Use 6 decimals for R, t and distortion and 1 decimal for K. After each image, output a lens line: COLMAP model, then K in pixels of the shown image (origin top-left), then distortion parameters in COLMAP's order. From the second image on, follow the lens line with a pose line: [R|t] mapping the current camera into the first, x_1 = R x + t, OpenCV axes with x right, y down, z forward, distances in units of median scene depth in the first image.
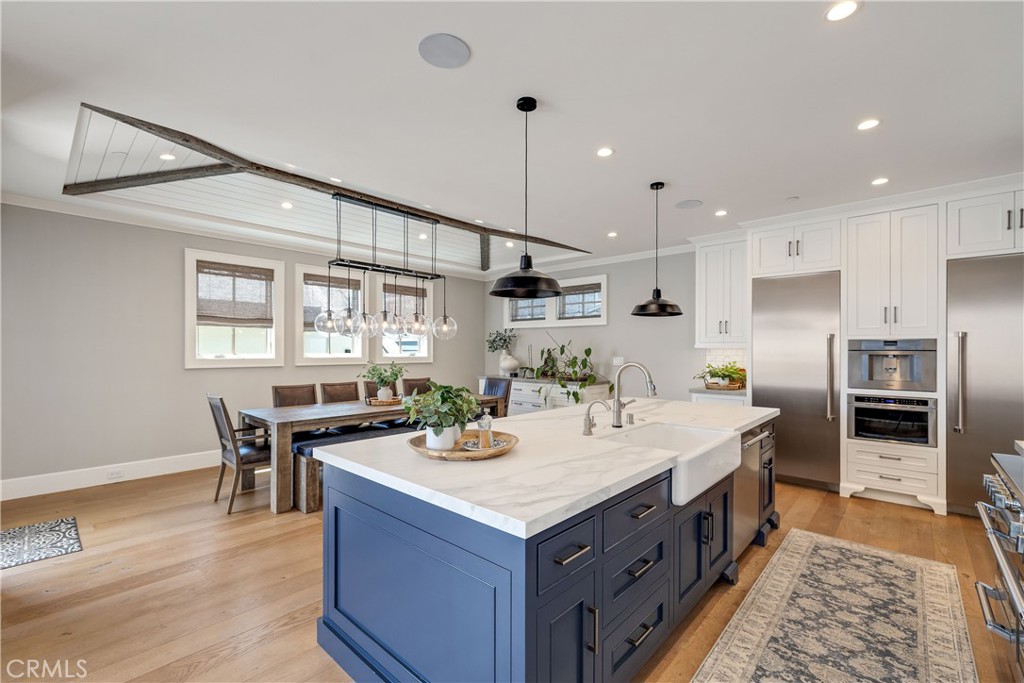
lens RADIAL K [[444.4, 0, 520.3], [0, 444.4, 348.9], [0, 0, 1]] dist [-0.002405, -0.000064]
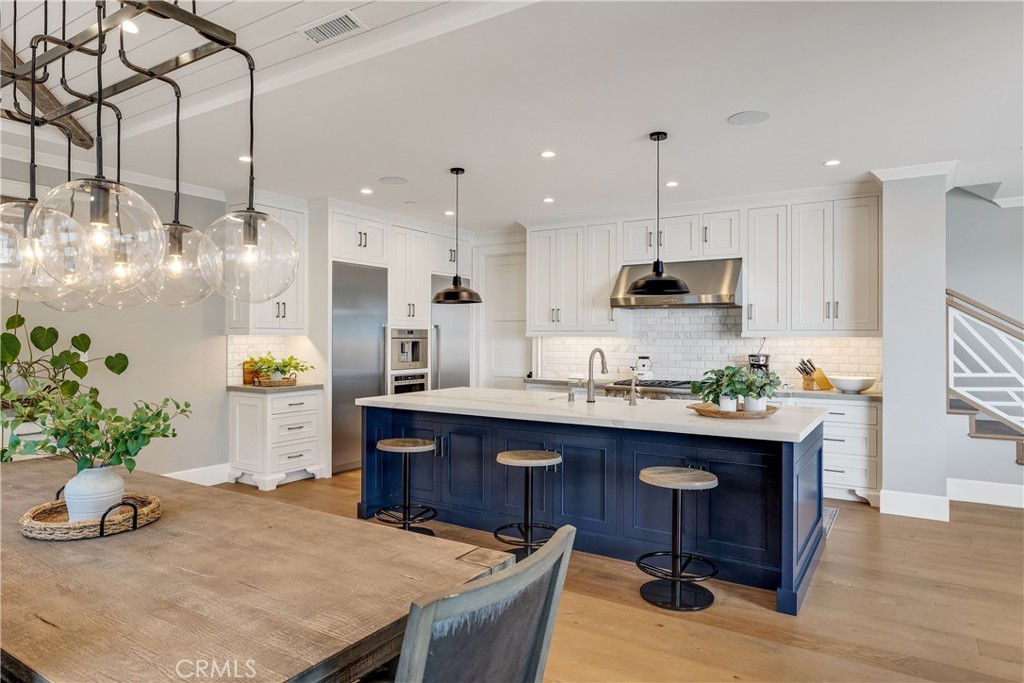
lens RADIAL K [[610.5, 0, 503.3], [0, 610.5, 335.5], [0, 0, 1]] dist [0.004323, 0.001522]
pose [[-0.152467, -0.000248, 0.988309, -0.742244], [-0.004030, 0.999992, -0.000371, -0.003474], [-0.988300, -0.004039, -0.152466, 0.796612]]
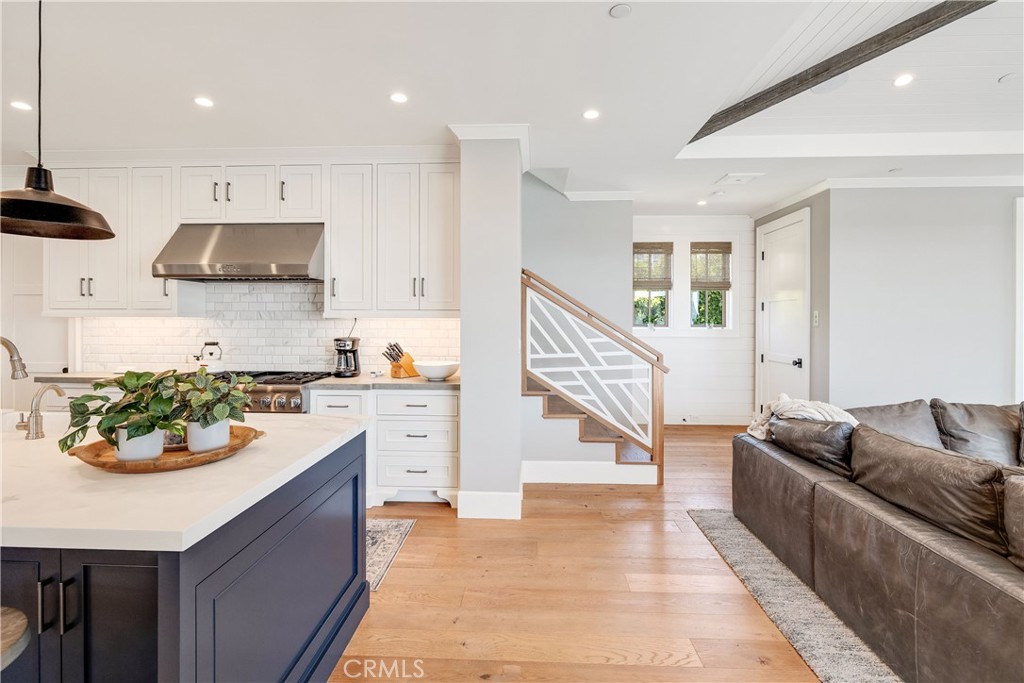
lens RADIAL K [[487.7, 0, 503.0], [0, 487.7, 322.4], [0, 0, 1]] dist [-0.005635, -0.000251]
pose [[-0.628453, -0.006448, 0.777821, -0.444519], [-0.005891, 0.999976, 0.003529, 0.000364], [-0.777825, -0.002364, -0.628476, 0.438936]]
